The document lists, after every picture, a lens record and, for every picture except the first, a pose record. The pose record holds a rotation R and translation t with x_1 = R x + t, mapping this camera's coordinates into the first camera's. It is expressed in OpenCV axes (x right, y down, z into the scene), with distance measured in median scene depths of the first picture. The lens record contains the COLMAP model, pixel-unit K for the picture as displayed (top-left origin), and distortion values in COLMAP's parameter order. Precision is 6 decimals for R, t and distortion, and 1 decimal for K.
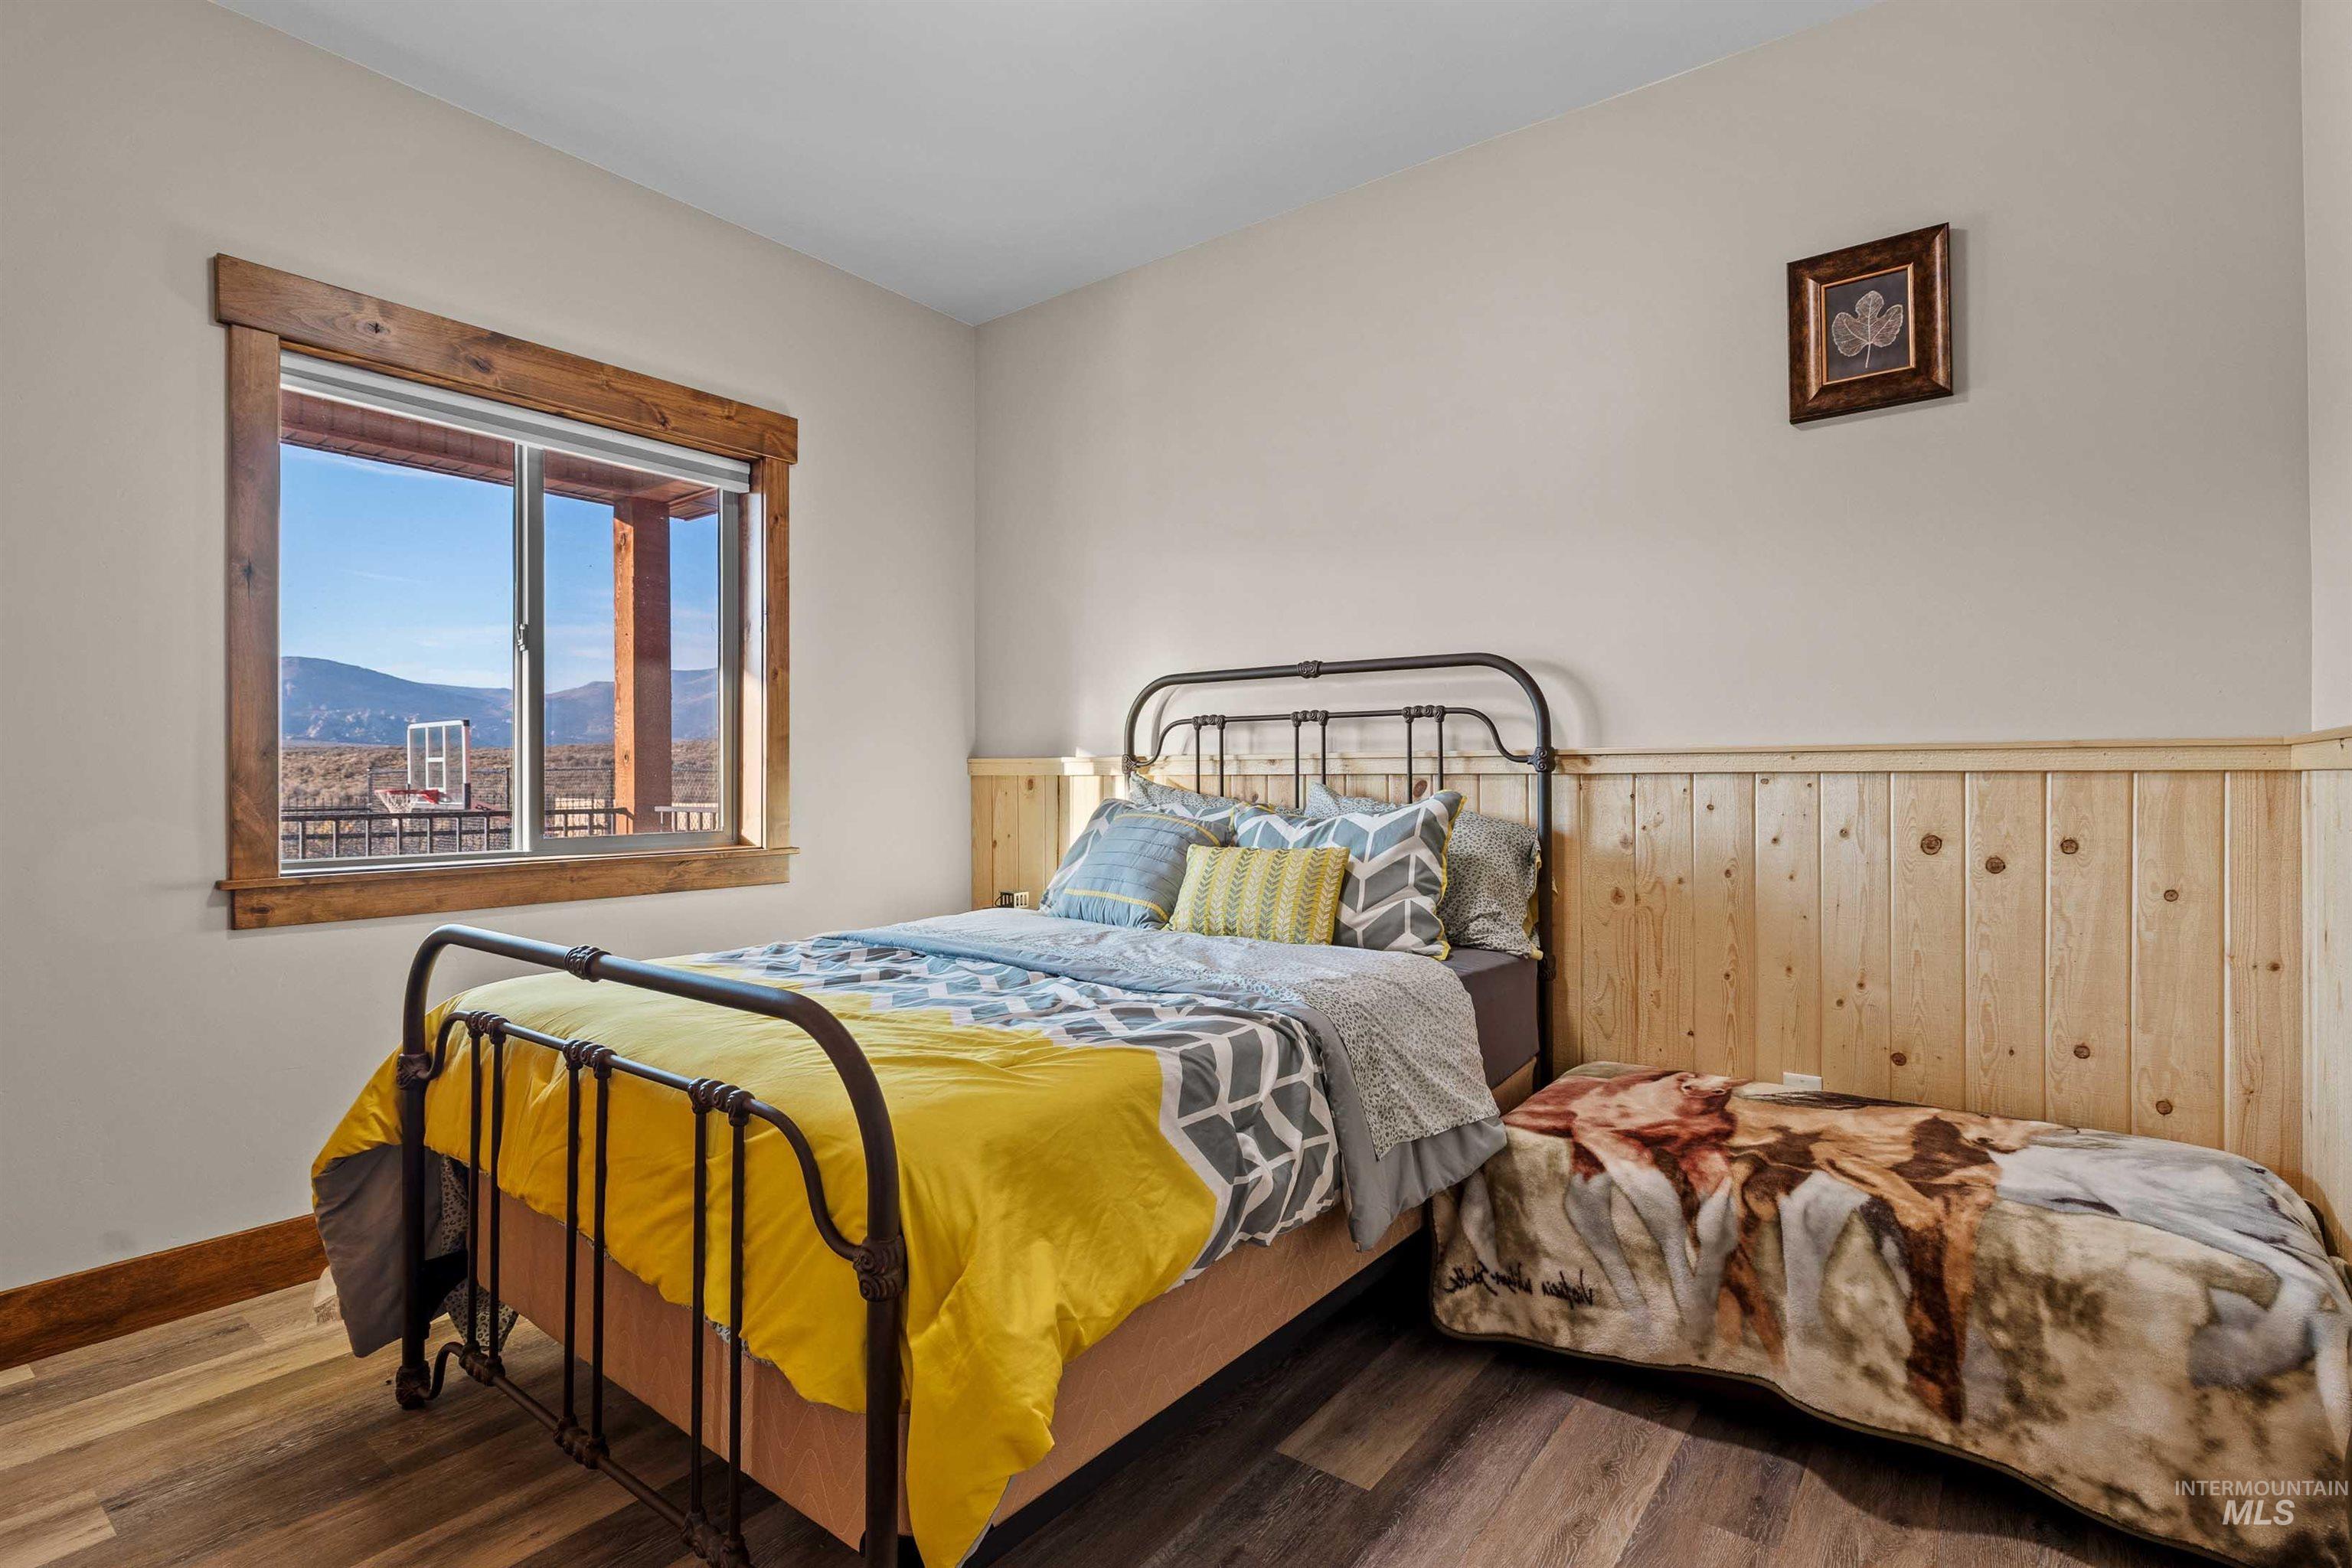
lens RADIAL K [[1111.8, 0, 1181.6], [0, 1111.8, 776.0], [0, 0, 1]] dist [-0.002333, 0.000181]
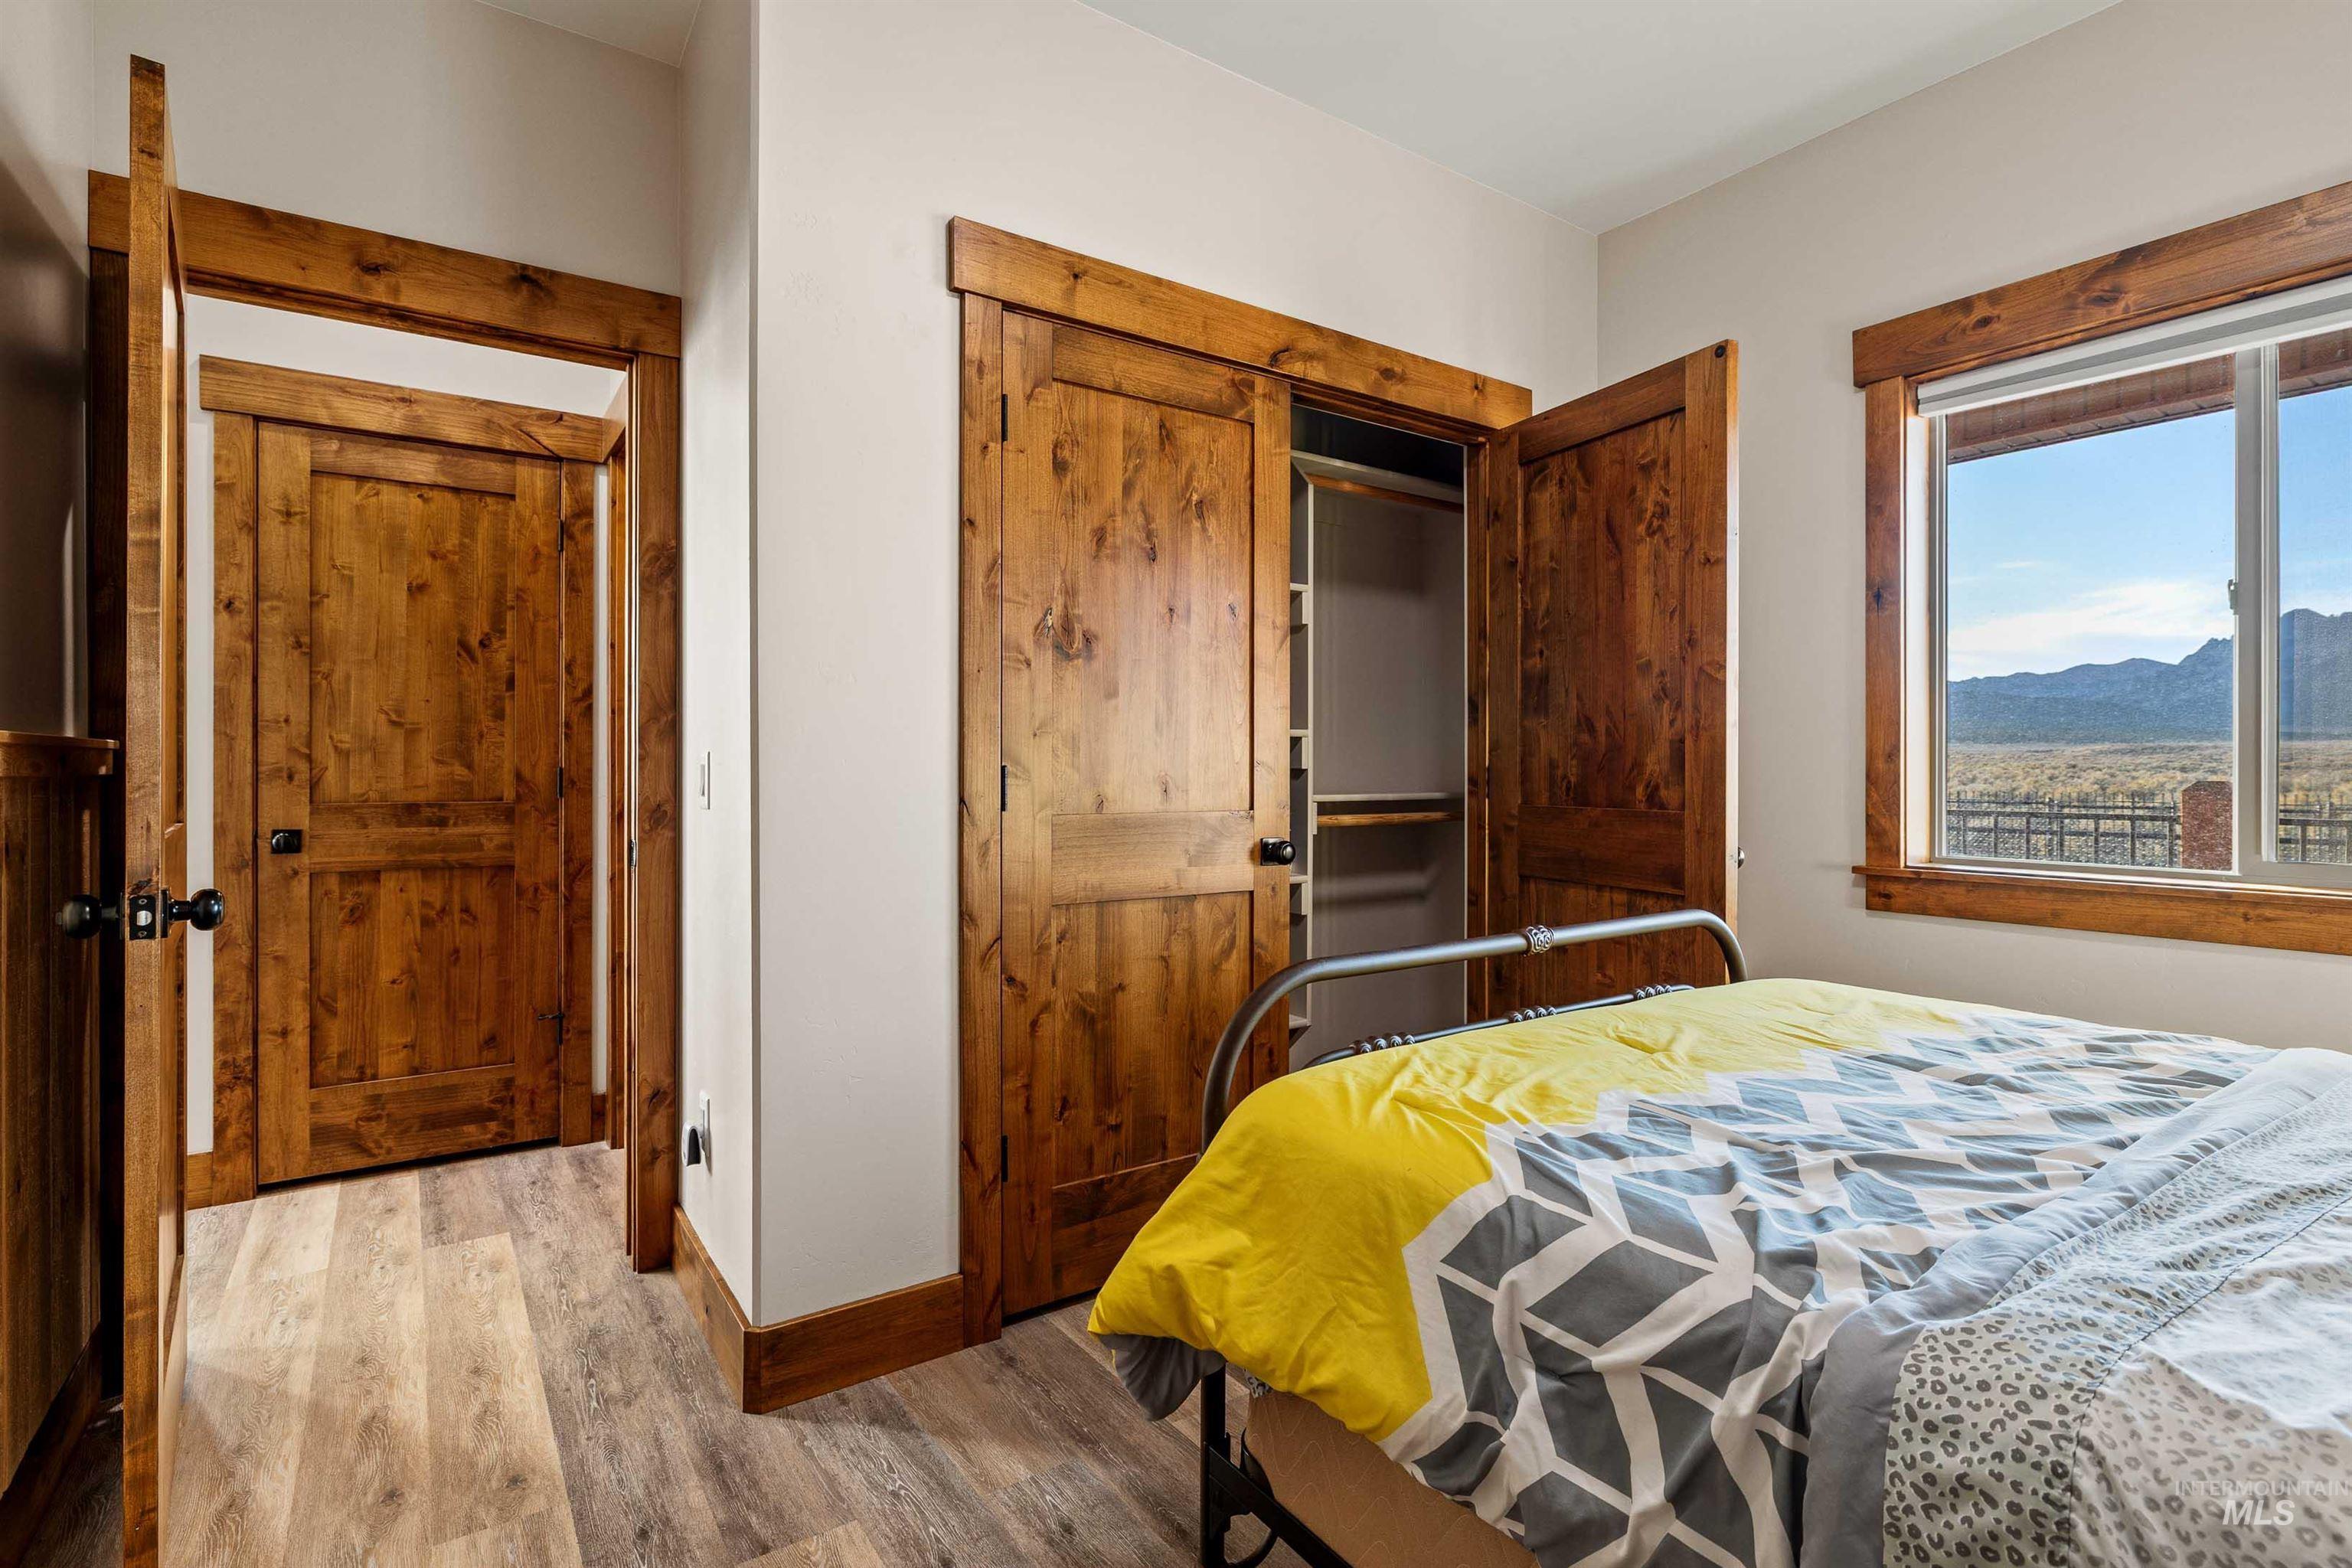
lens RADIAL K [[1111.8, 0, 1181.6], [0, 1111.8, 776.0], [0, 0, 1]] dist [-0.002333, 0.000181]
pose [[-0.305572, 0.006612, -0.952146, 0.464001], [0.001307, 0.999978, 0.006524, -0.009043], [0.952168, 0.000749, -0.305574, 0.666571]]
